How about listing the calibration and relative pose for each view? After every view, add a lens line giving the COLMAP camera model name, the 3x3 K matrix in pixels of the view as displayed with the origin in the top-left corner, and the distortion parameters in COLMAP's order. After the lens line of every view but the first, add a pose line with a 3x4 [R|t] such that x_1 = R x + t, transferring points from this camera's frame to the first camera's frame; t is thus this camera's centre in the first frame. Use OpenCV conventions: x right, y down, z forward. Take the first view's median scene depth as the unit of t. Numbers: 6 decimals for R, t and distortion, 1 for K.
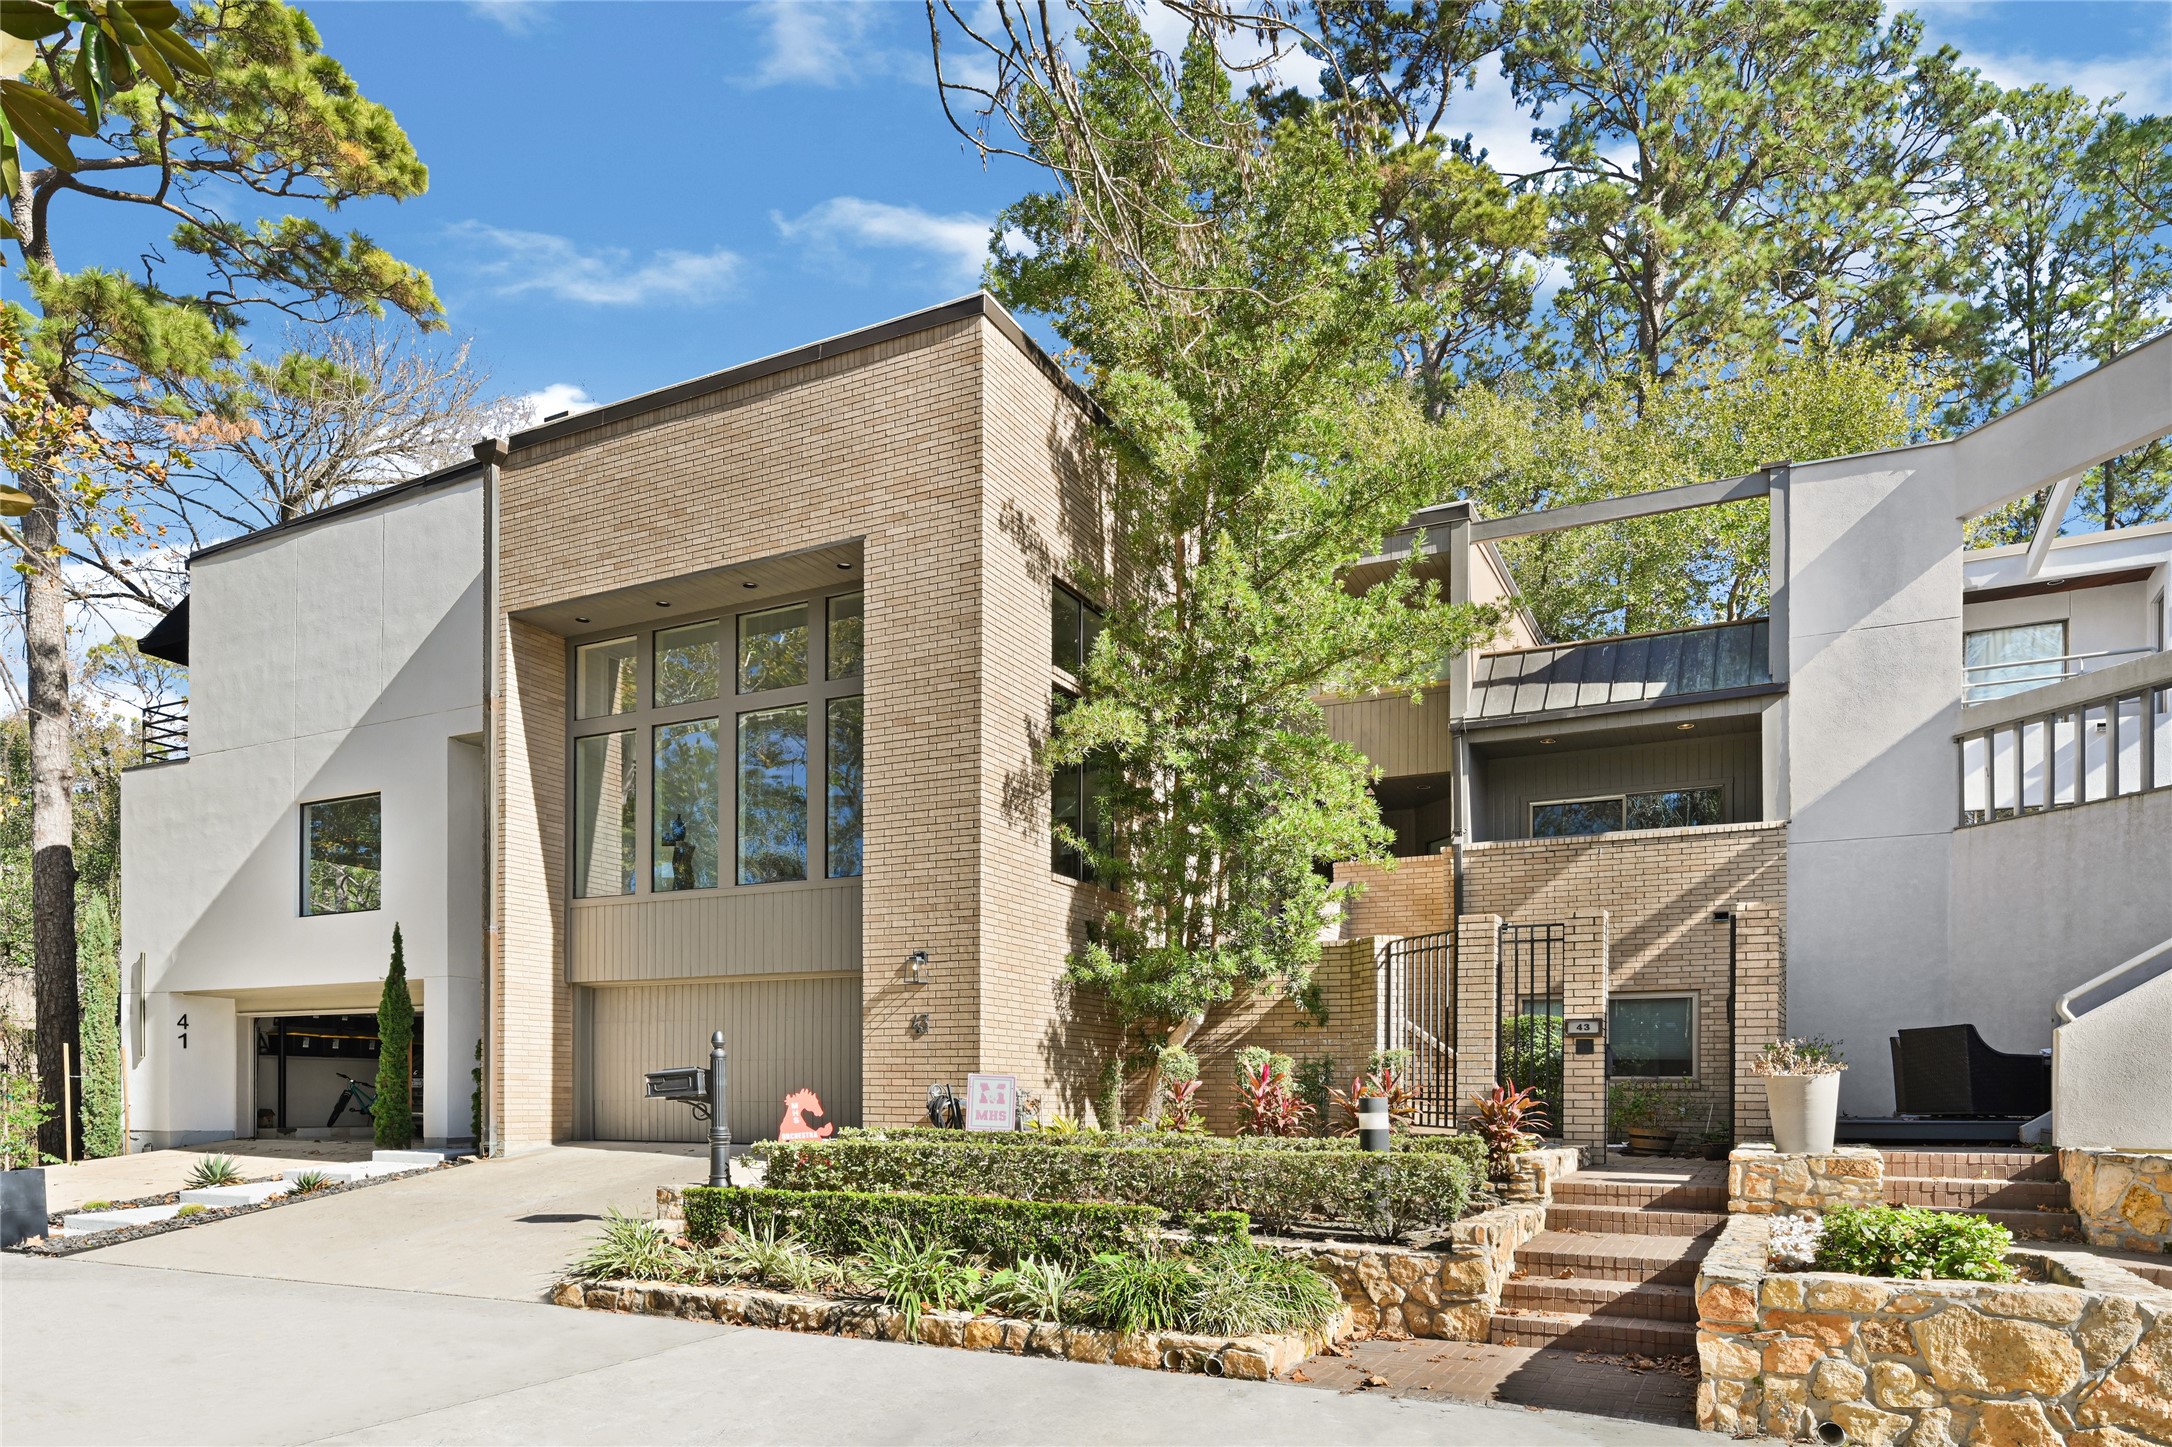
lens RADIAL K [[1302.4, 0, 1086.3], [0, 1302.4, 722.6], [0, 0, 1]] dist [0.003430, 0.000159]
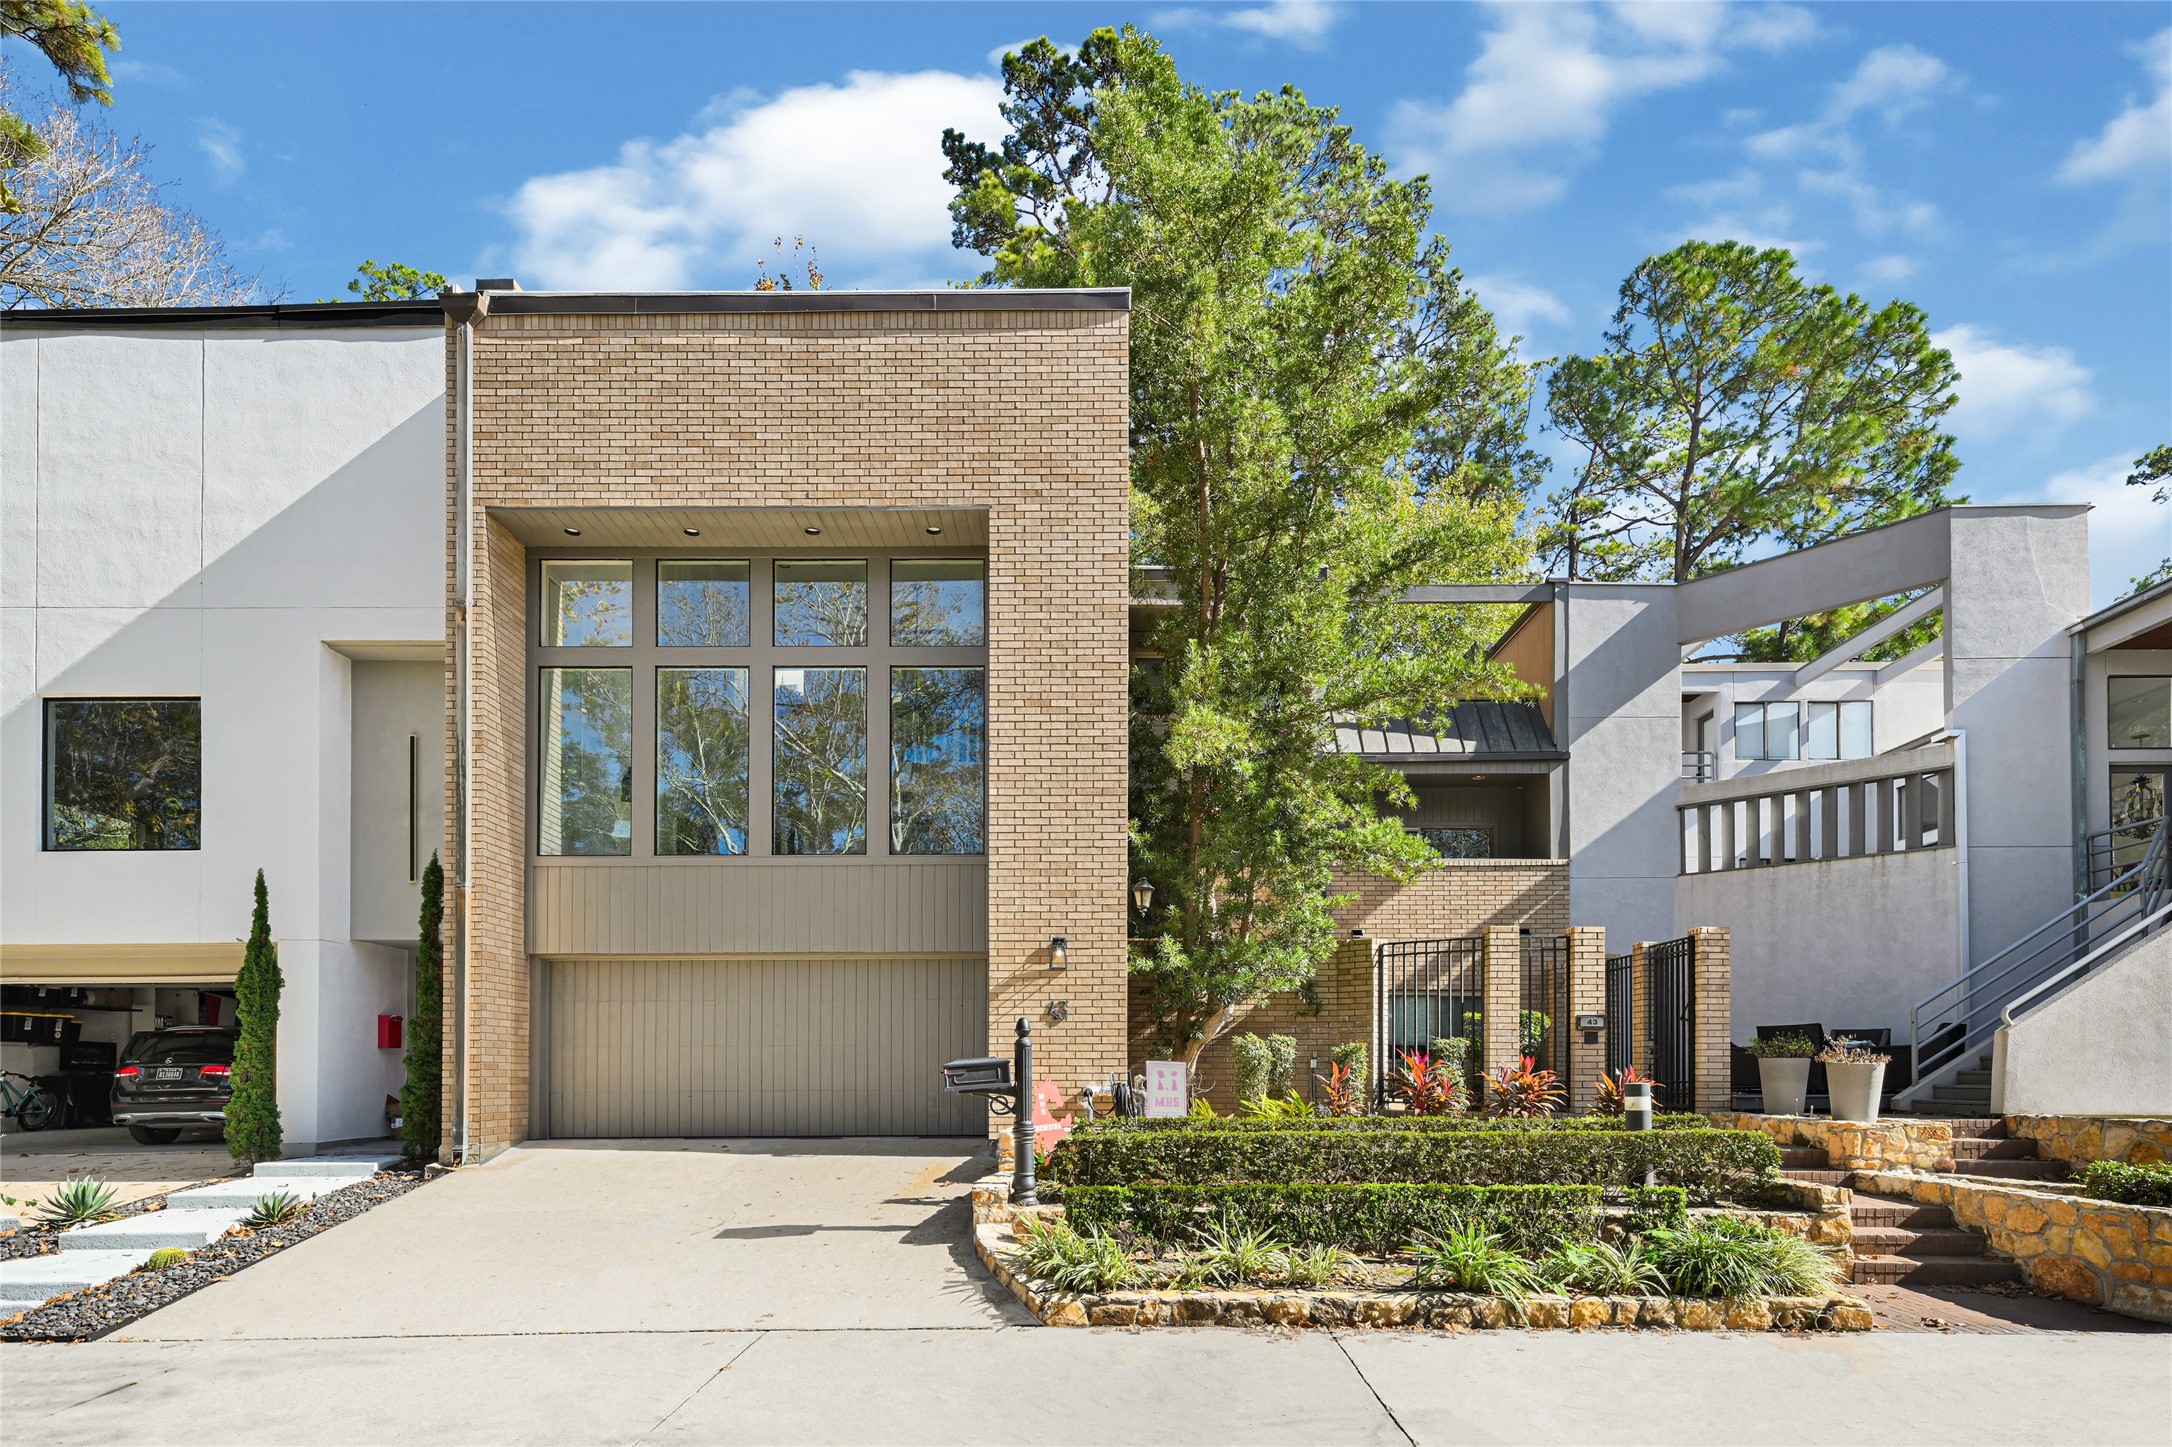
lens RADIAL K [[1204.8, 0, 1085.5], [0, 1204.8, 736.3], [0, 0, 1]] dist [0.015974, 0.000467]
pose [[0.895269, 0.111455, 0.431360, -0.524016], [-0.114793, 0.993219, -0.018379, 0.038823], [-0.430484, -0.033063, 0.901992, 0.171578]]
